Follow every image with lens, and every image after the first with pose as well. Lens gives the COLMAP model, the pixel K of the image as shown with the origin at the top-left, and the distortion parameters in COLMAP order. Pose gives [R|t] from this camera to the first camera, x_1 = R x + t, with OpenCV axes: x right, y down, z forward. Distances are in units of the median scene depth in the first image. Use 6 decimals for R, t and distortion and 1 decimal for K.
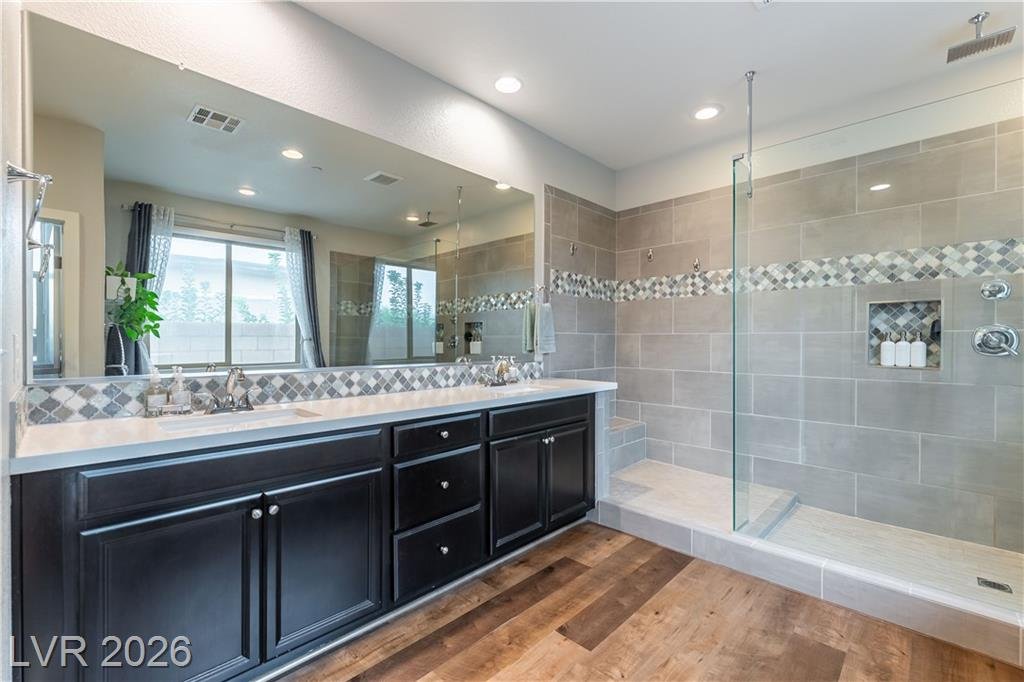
lens RADIAL K [[442.5, 0, 514.2], [0, 442.5, 343.8], [0, 0, 1]] dist [-0.001758, -0.000076]
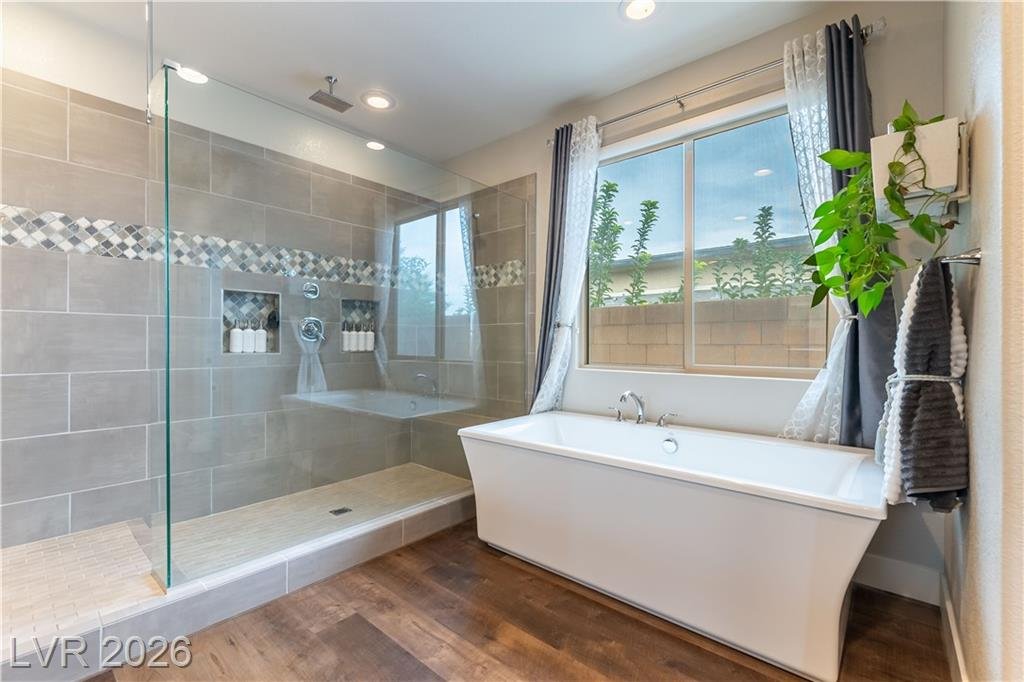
lens RADIAL K [[442.5, 0, 514.0], [0, 442.5, 342.2], [0, 0, 1]] dist [-0.001758, -0.000076]
pose [[-0.069876, -0.003566, 0.997549, -0.226843], [0.000007, 0.999994, 0.003576, 0.022788], [-0.997556, 0.000257, -0.069876, 0.447887]]
